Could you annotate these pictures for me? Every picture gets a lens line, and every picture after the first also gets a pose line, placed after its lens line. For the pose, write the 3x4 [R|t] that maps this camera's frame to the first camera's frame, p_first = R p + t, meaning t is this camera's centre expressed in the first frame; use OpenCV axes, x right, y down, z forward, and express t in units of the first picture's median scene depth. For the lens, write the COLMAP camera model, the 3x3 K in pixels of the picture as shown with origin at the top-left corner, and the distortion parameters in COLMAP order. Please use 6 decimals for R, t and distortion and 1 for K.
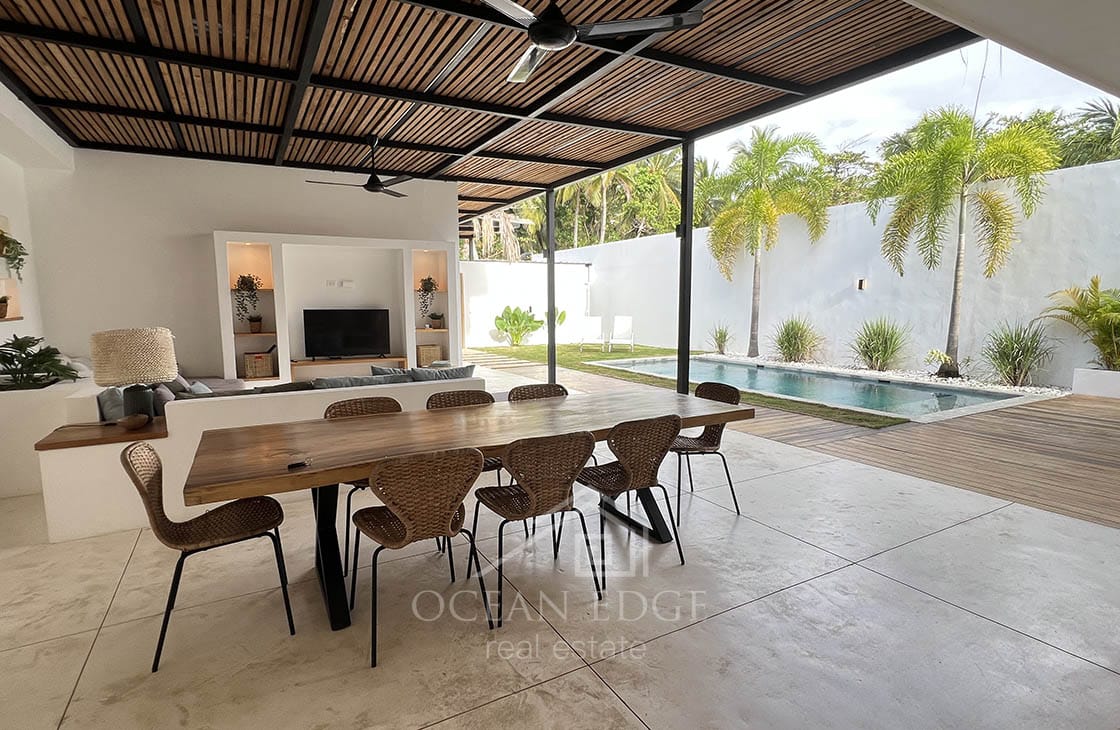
lens RADIAL K [[563.9, 0, 560.7], [0, 563.9, 370.4], [0, 0, 1]] dist [0.001965, -0.000032]
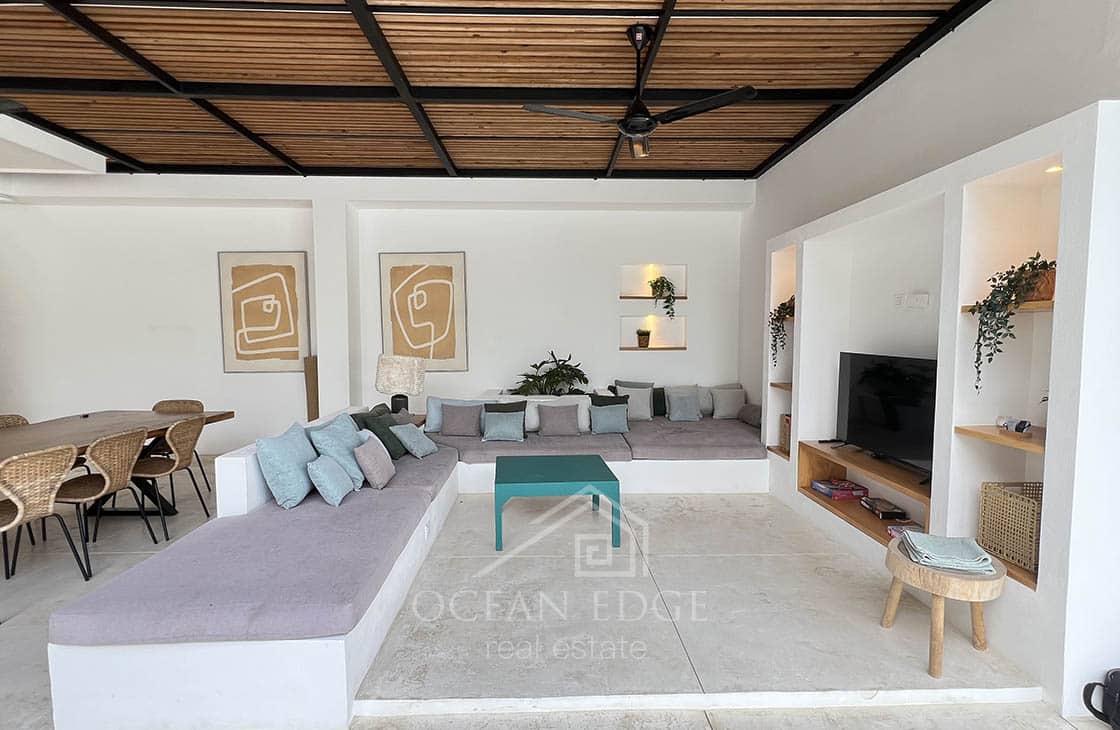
lens RADIAL K [[563.9, 0, 560.7], [0, 563.9, 370.4], [0, 0, 1]] dist [0.001965, -0.000032]
pose [[-0.468565, 0.064959, -0.881037, 0.166008], [-0.107287, 0.985727, 0.129737, -0.142178], [0.876890, 0.155314, -0.454908, 1.085407]]
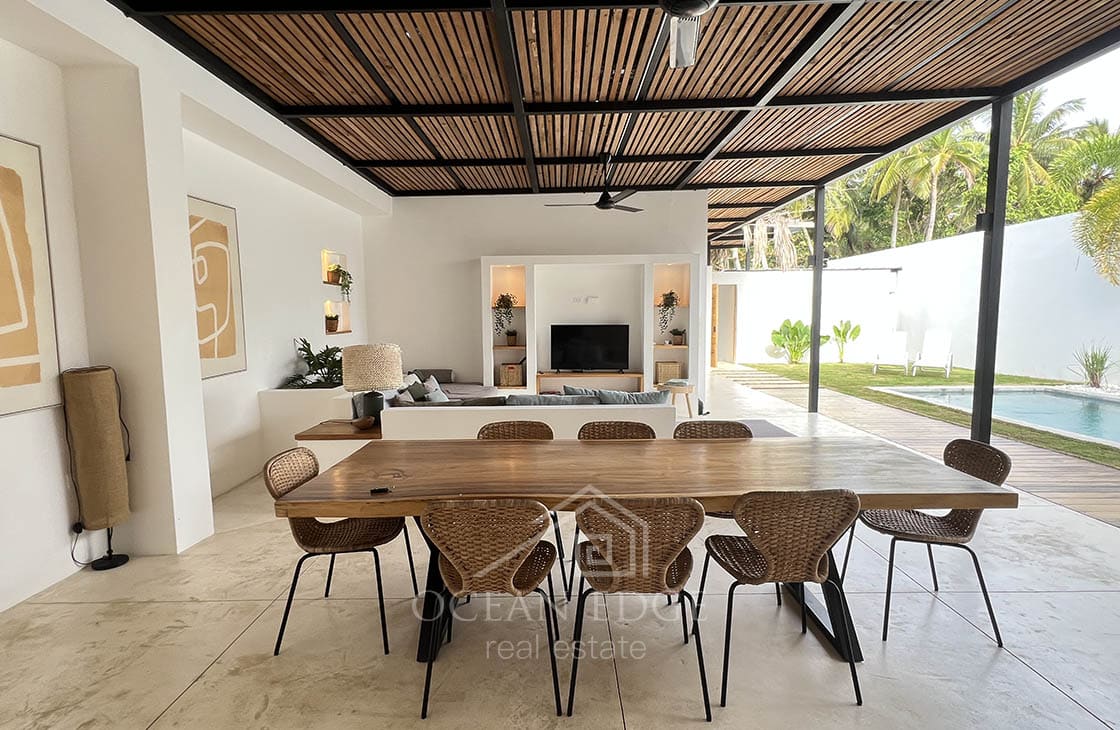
lens RADIAL K [[563.9, 0, 560.7], [0, 563.9, 370.4], [0, 0, 1]] dist [0.001965, -0.000032]
pose [[0.869844, 0.045720, -0.491204, 0.095026], [-0.055070, 0.998472, -0.004584, -0.019059], [0.490244, 0.031038, 0.871033, 0.086671]]
